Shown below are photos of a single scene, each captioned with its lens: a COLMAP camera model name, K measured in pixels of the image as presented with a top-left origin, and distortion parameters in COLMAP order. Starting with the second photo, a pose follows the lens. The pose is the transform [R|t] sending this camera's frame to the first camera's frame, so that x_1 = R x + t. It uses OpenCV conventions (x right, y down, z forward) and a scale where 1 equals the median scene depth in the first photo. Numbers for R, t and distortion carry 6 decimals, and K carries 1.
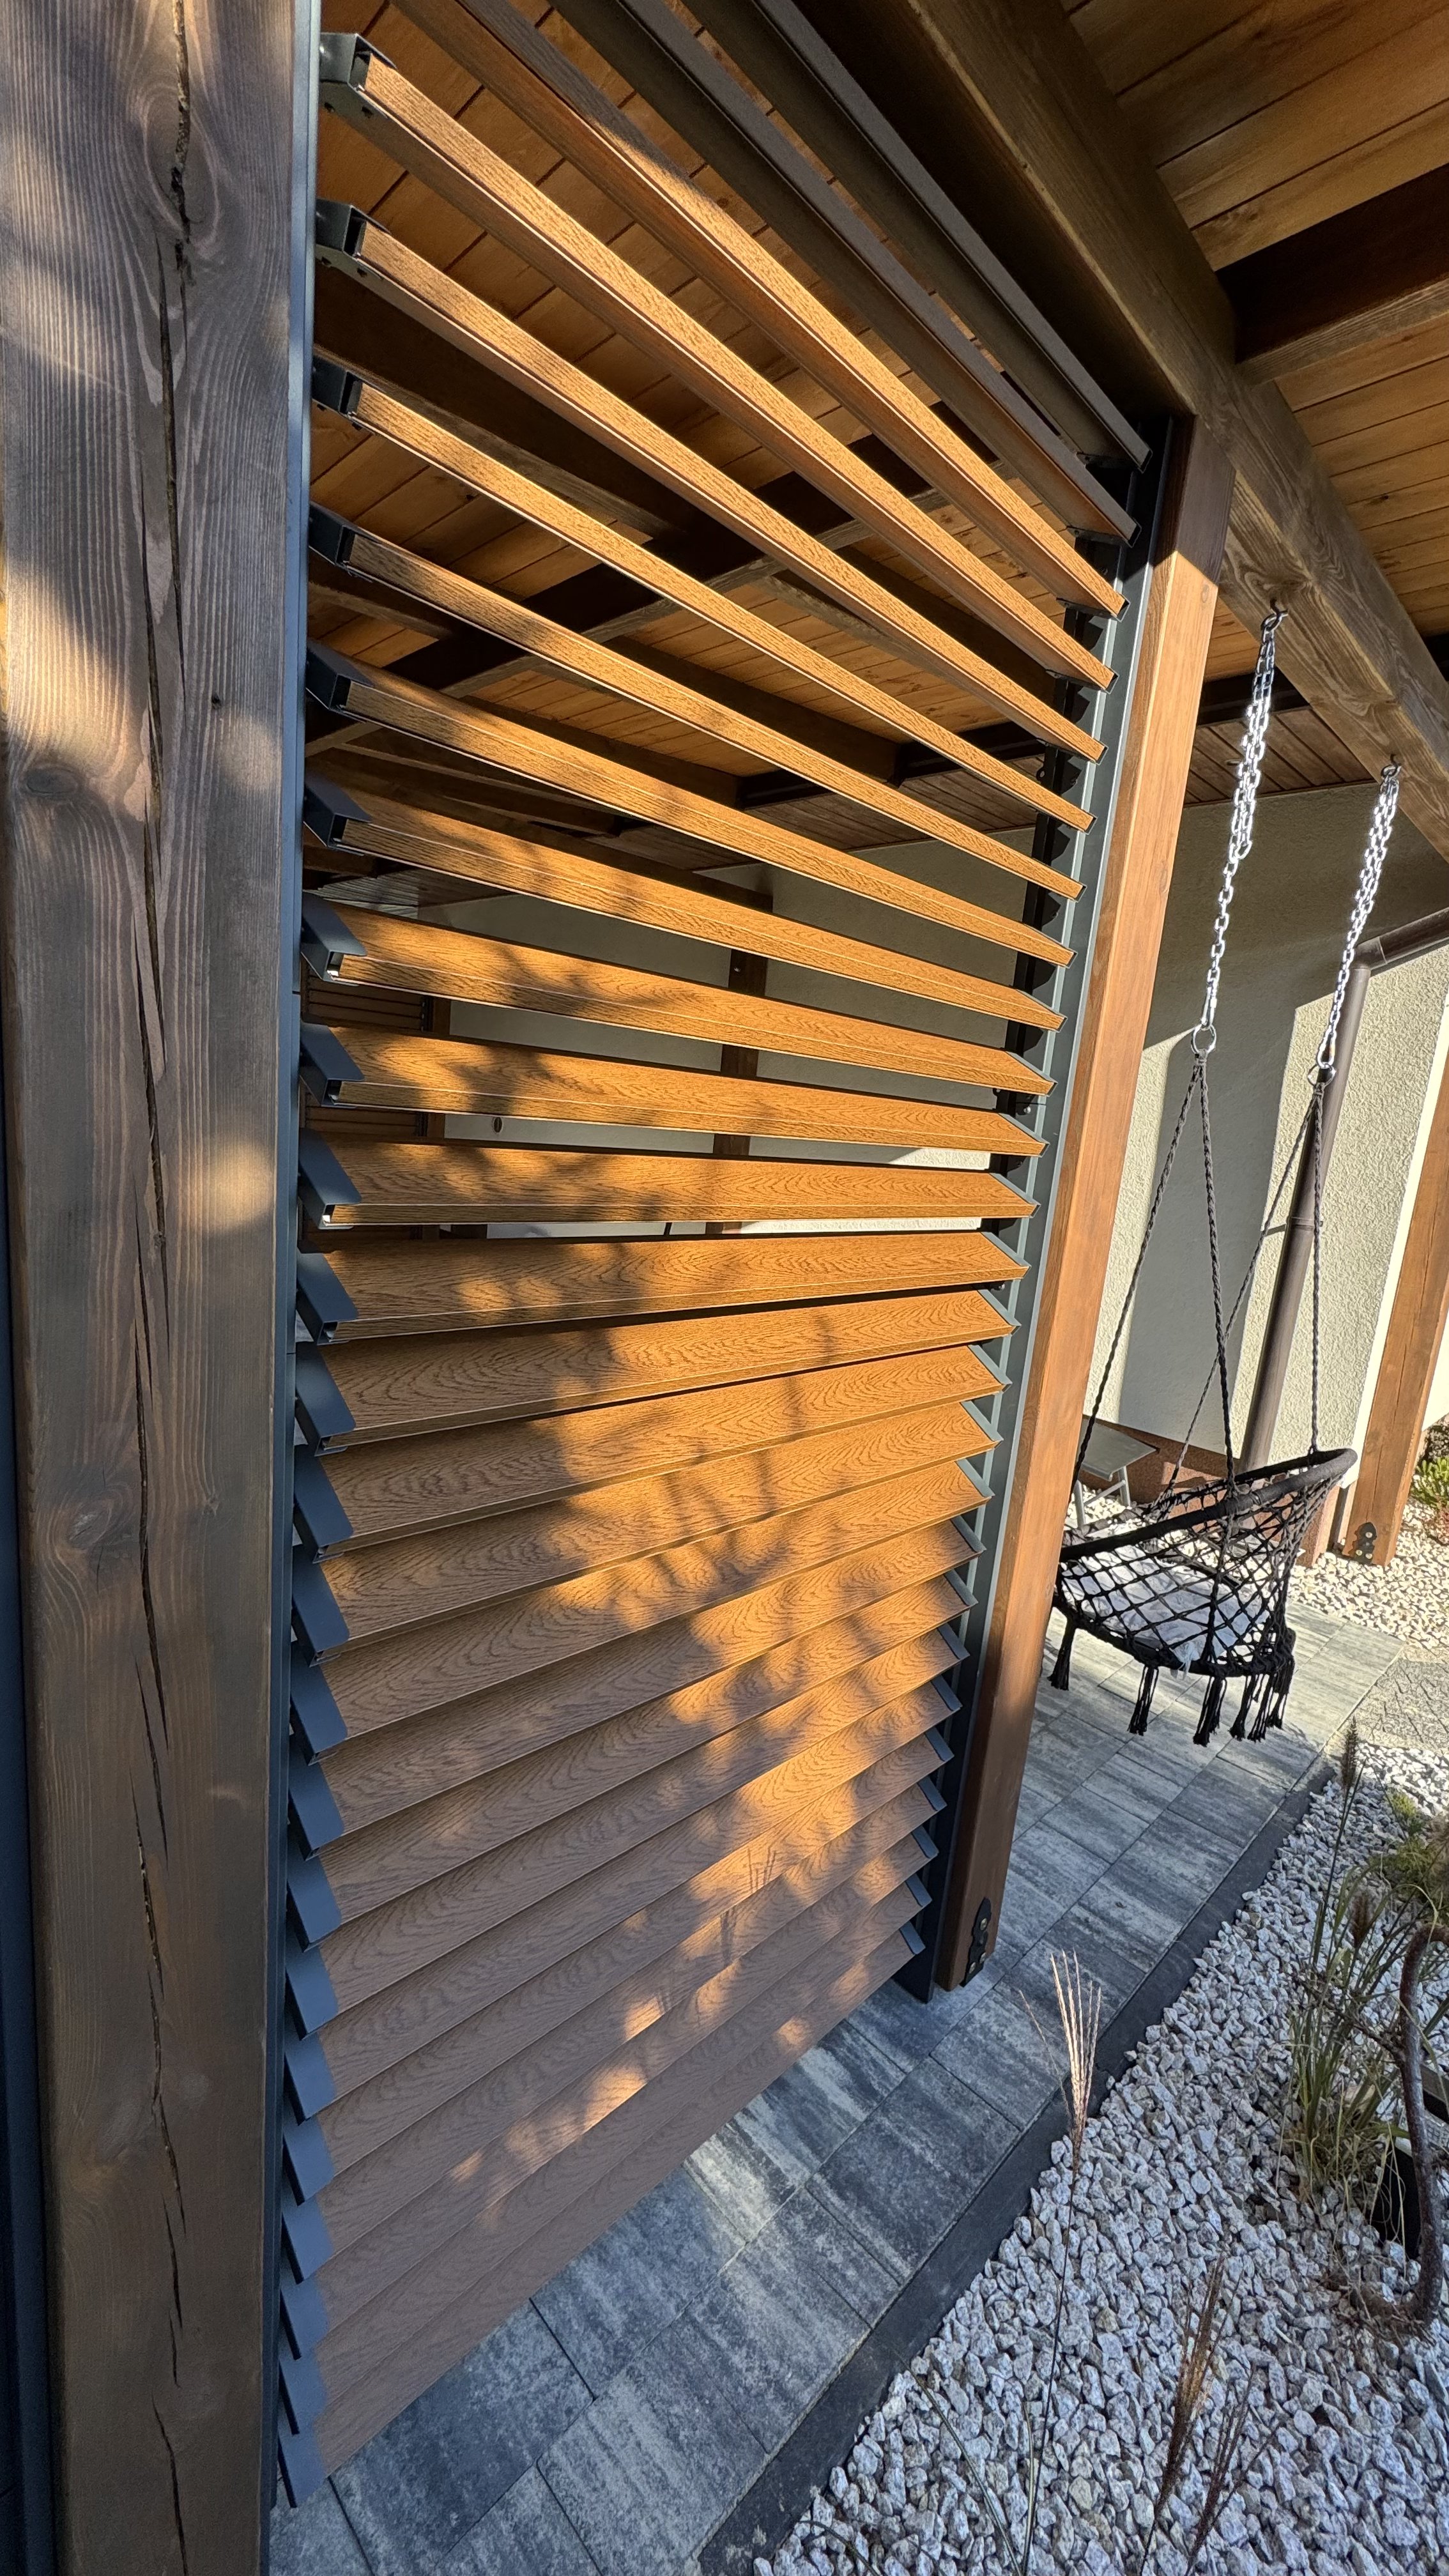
lens RADIAL K [[1021.7, 0, 725.5], [0, 1021.7, 1293.1], [0, 0, 1]] dist [-0.005072, 0.001054]
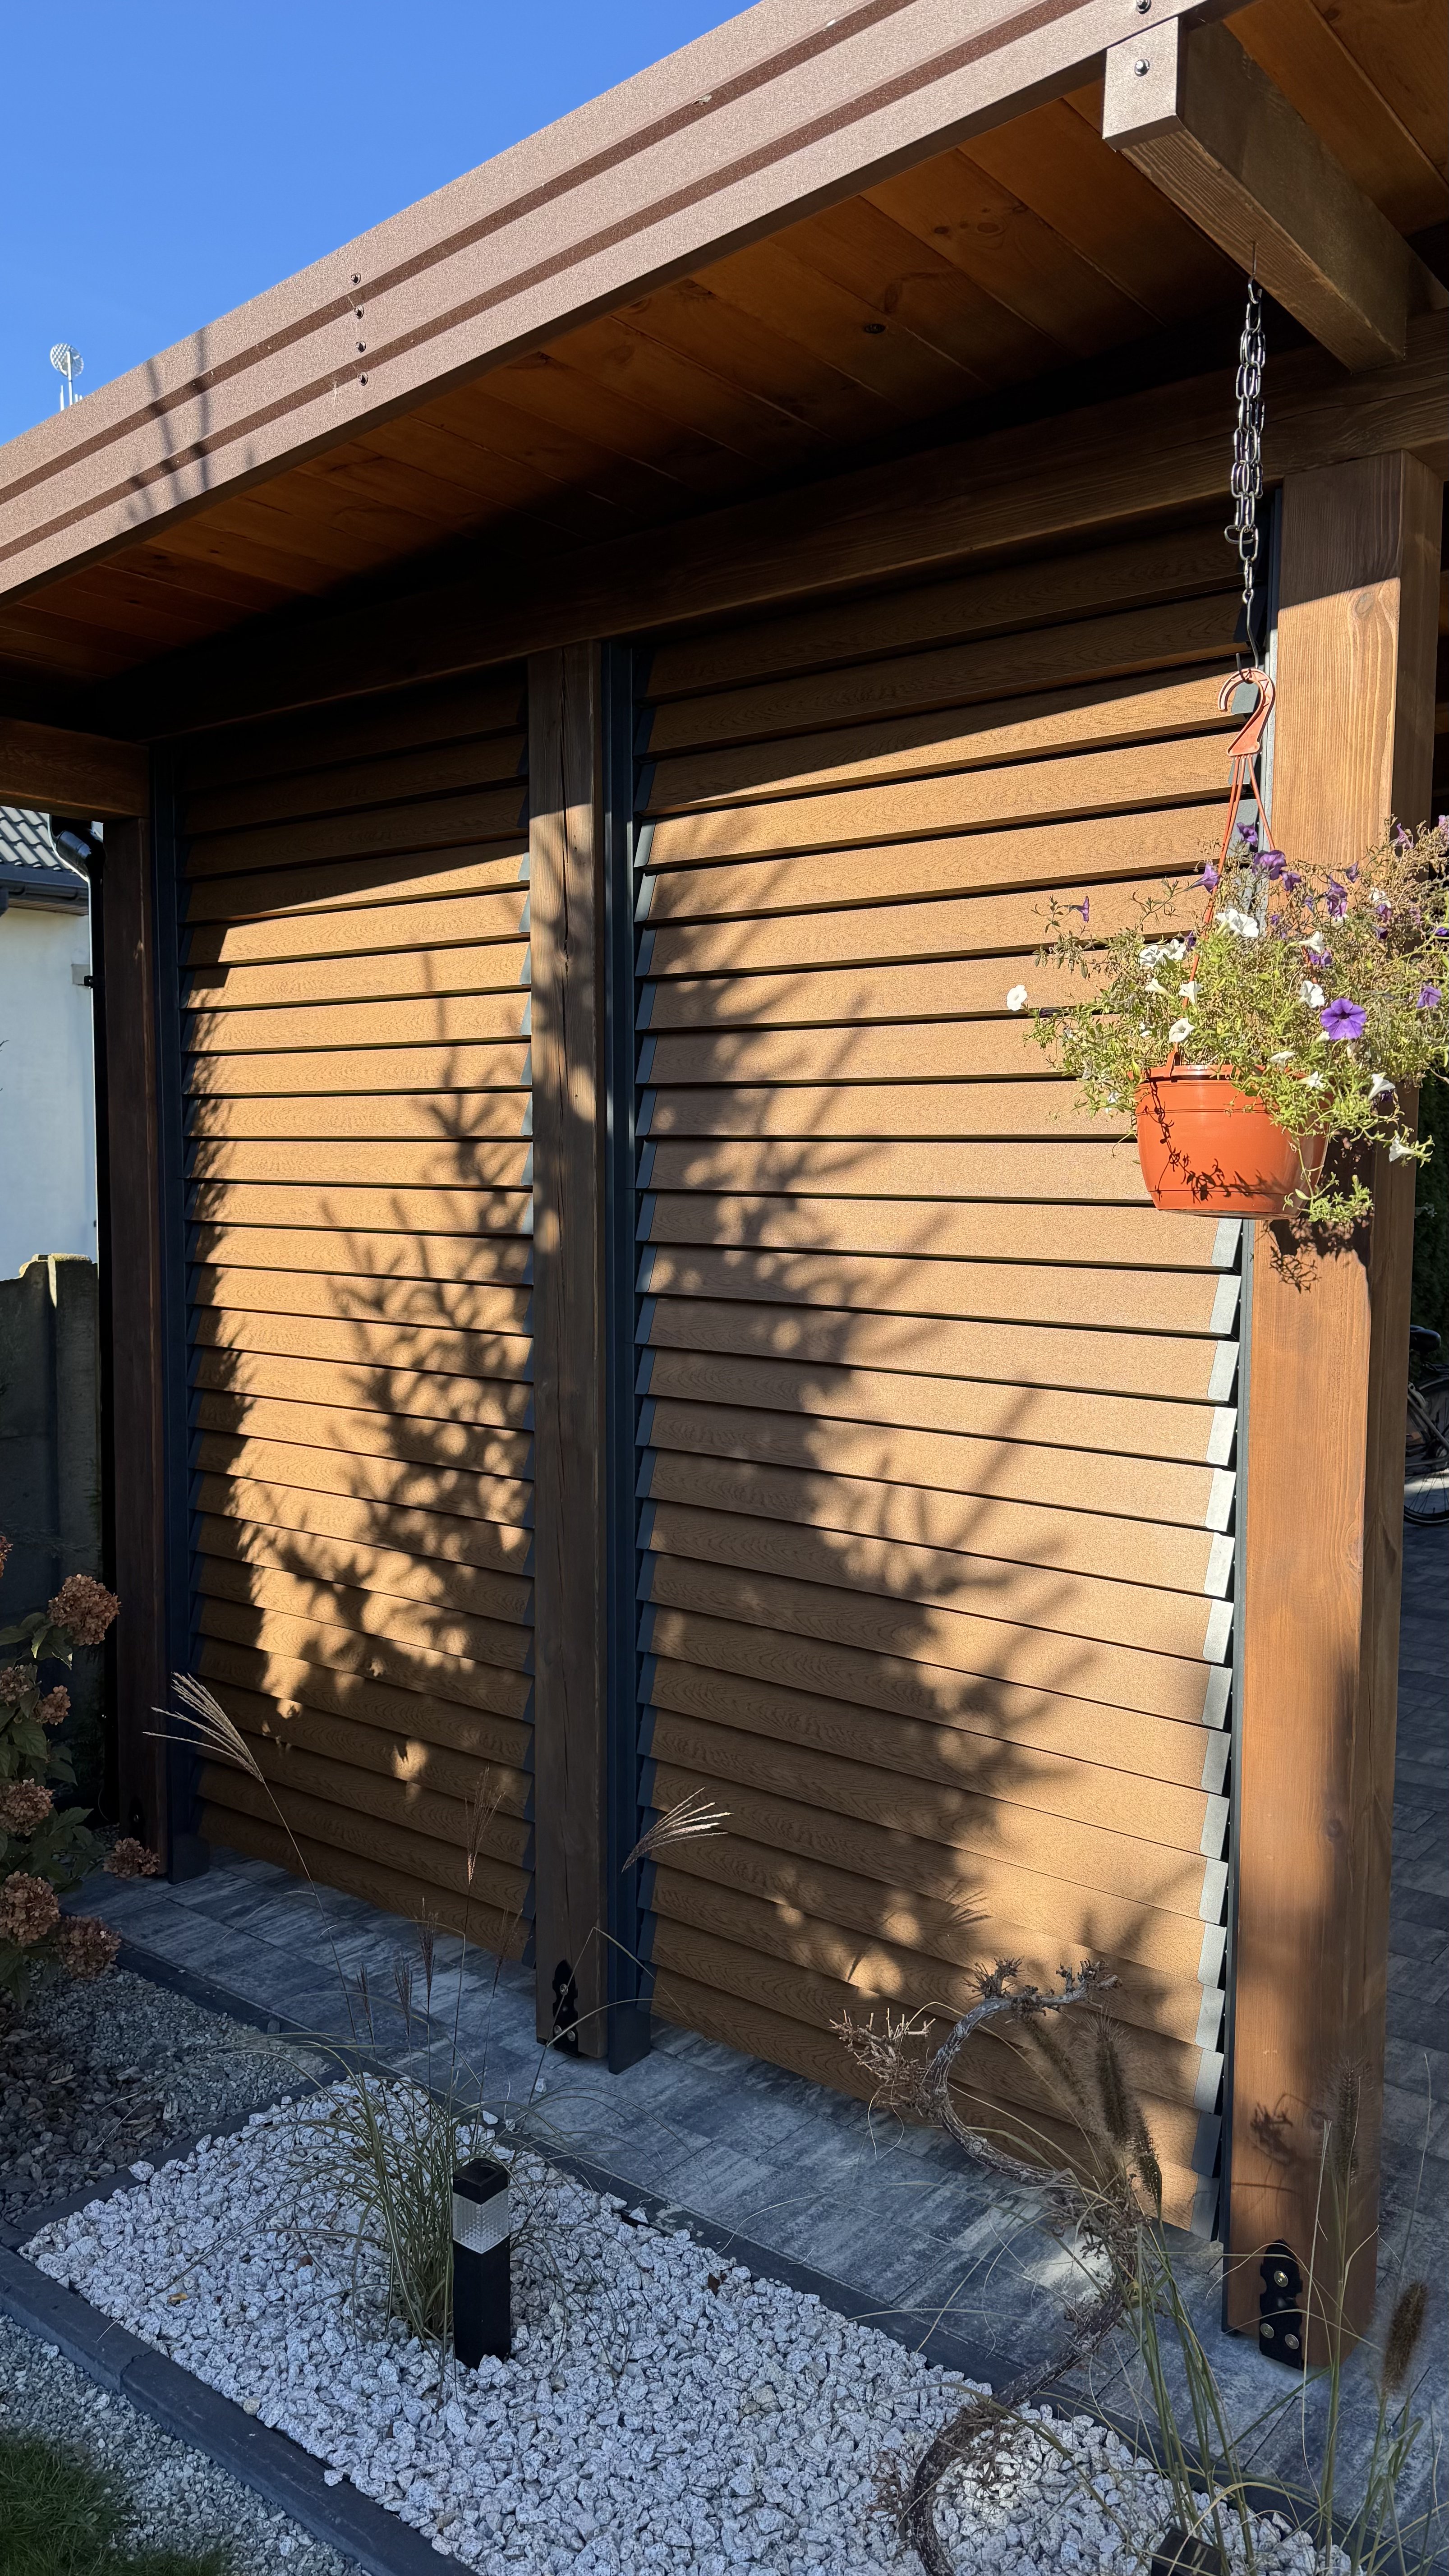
lens RADIAL K [[1800.9, 0, 724.5], [0, 1800.9, 1288.0], [0, 0, 1]] dist [0.133783, -0.175101]
pose [[0.109362, -0.019700, -0.993807, 1.645479], [-0.172495, 0.984258, -0.038493, 0.028910], [0.978921, 0.175636, 0.104243, 0.343111]]
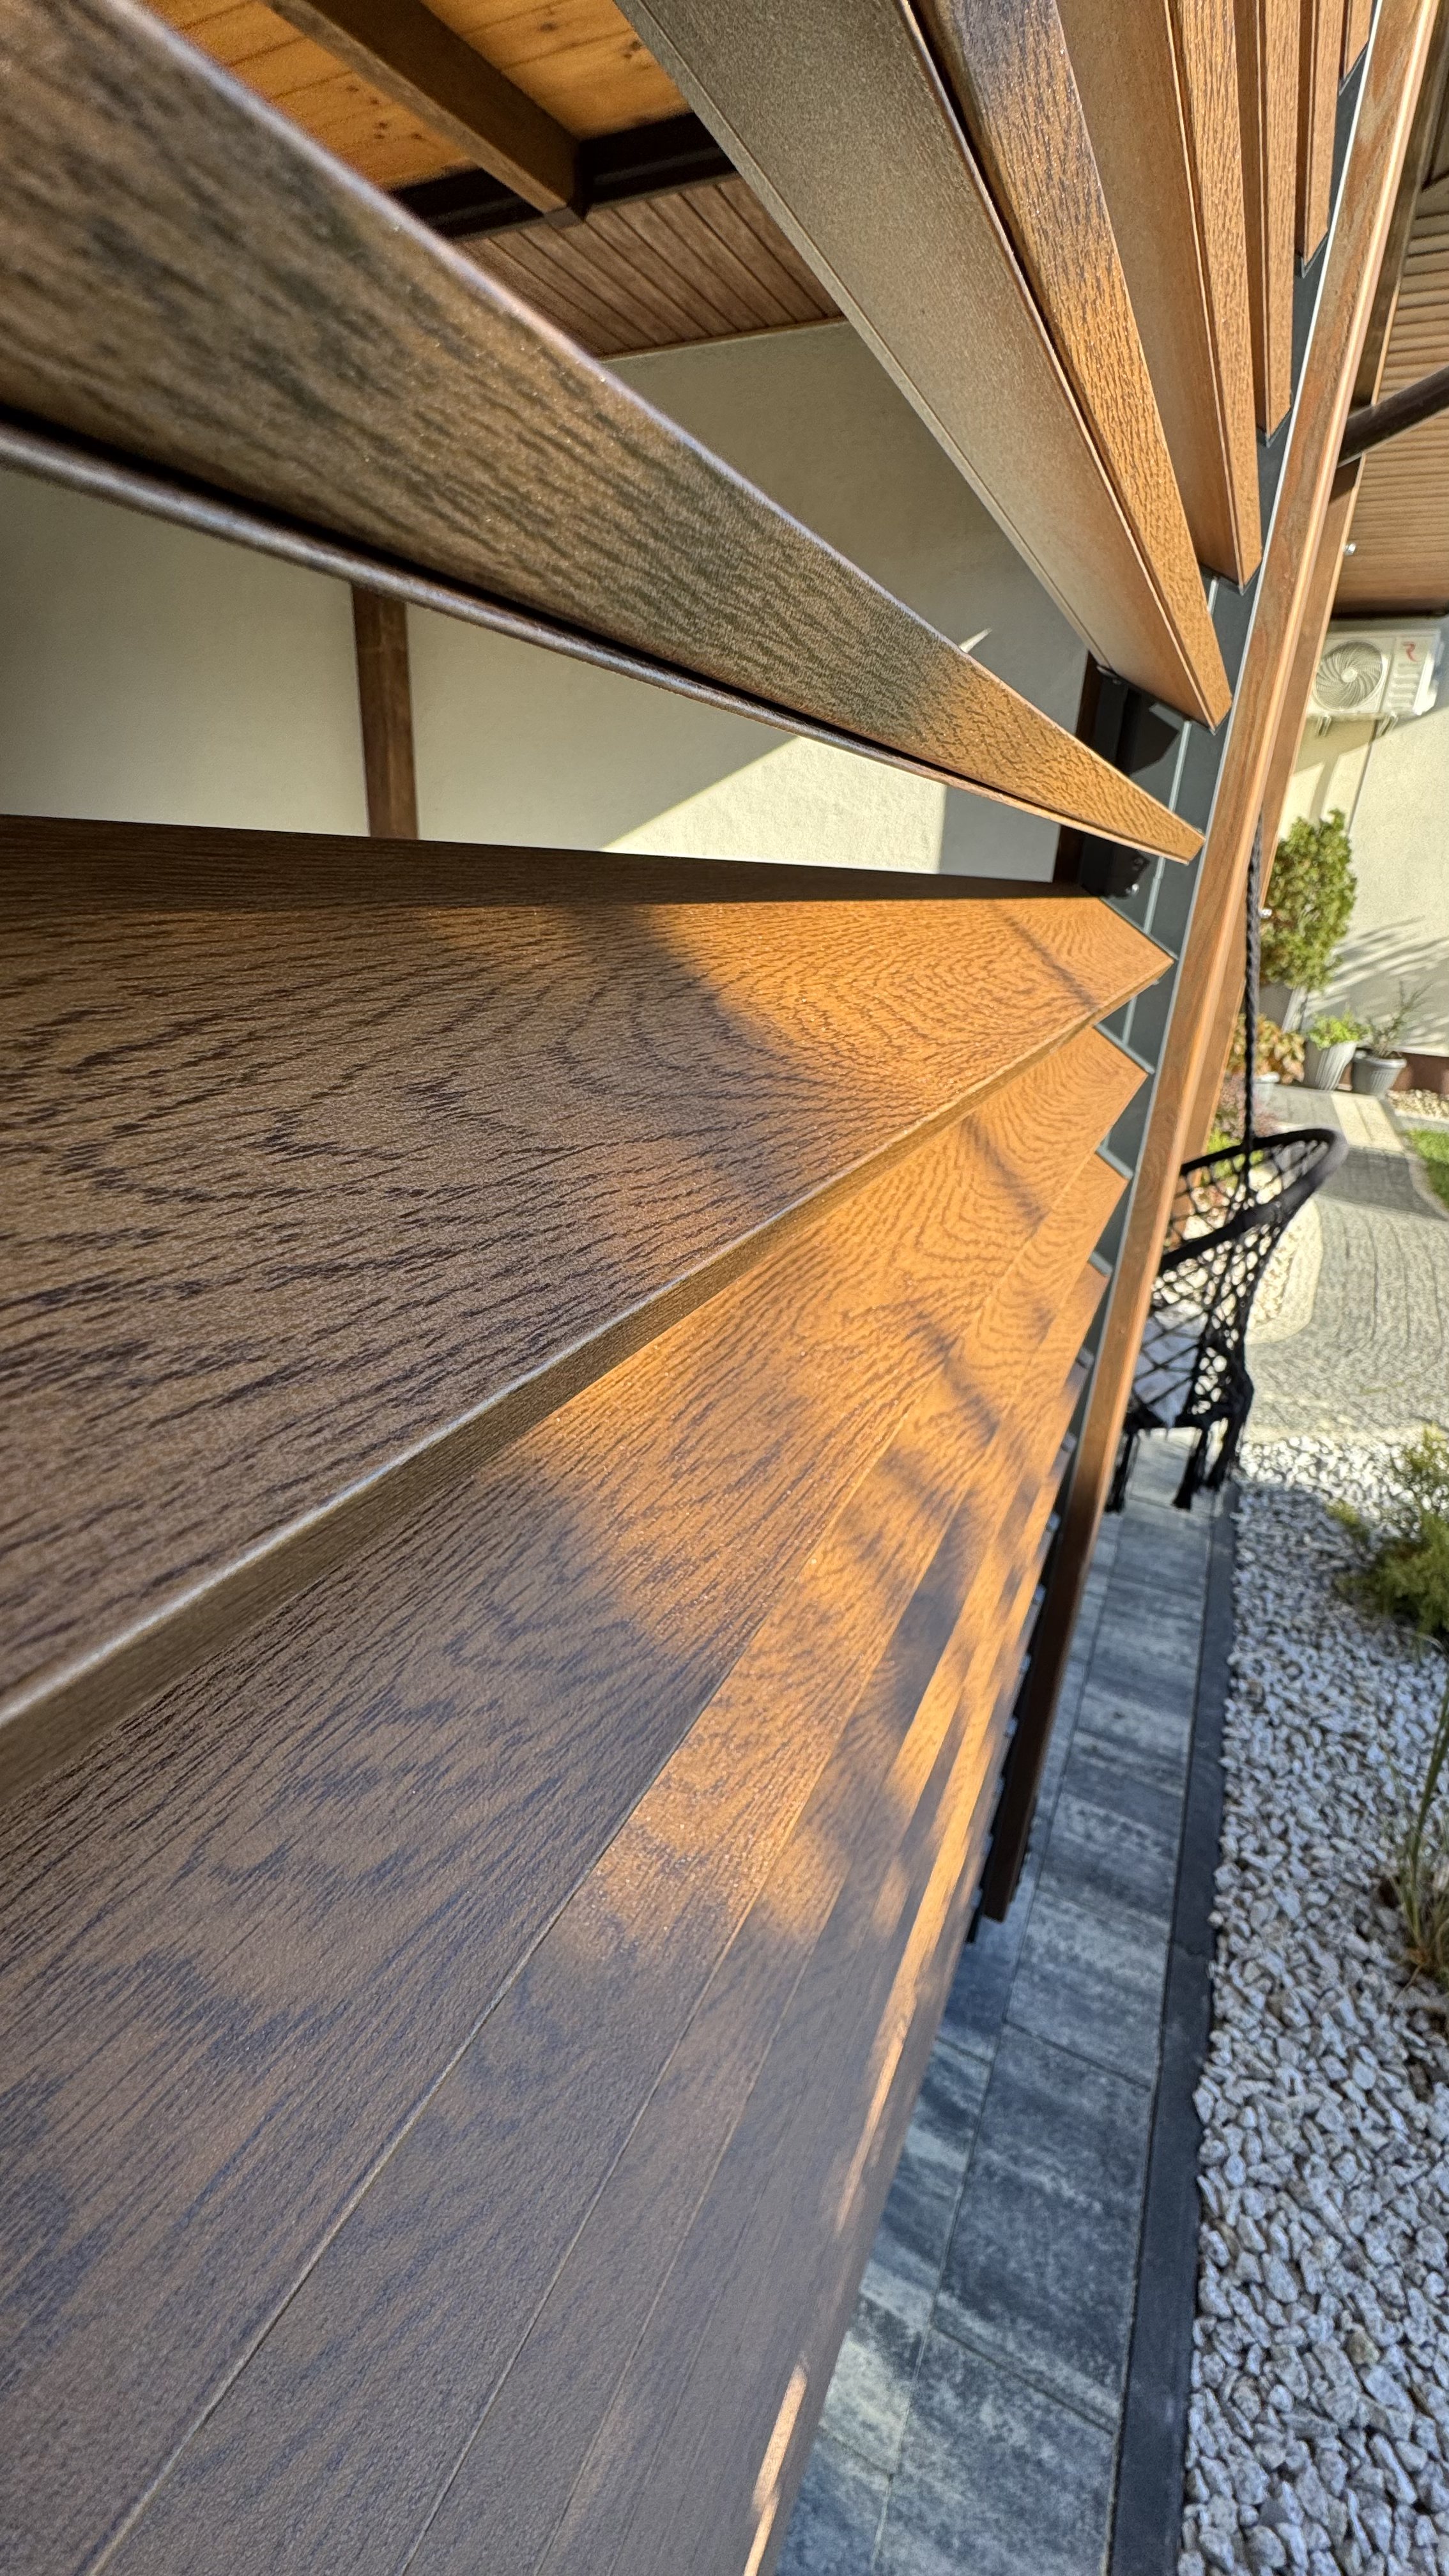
lens RADIAL K [[1032.5, 0, 723.1], [0, 1032.5, 1275.4], [0, 0, 1]] dist [-0.008849, -0.000078]
pose [[0.946595, -0.163700, 0.277776, -0.110473], [0.098134, 0.966928, 0.235415, 0.035697], [-0.307126, -0.195584, 0.931354, 0.485585]]
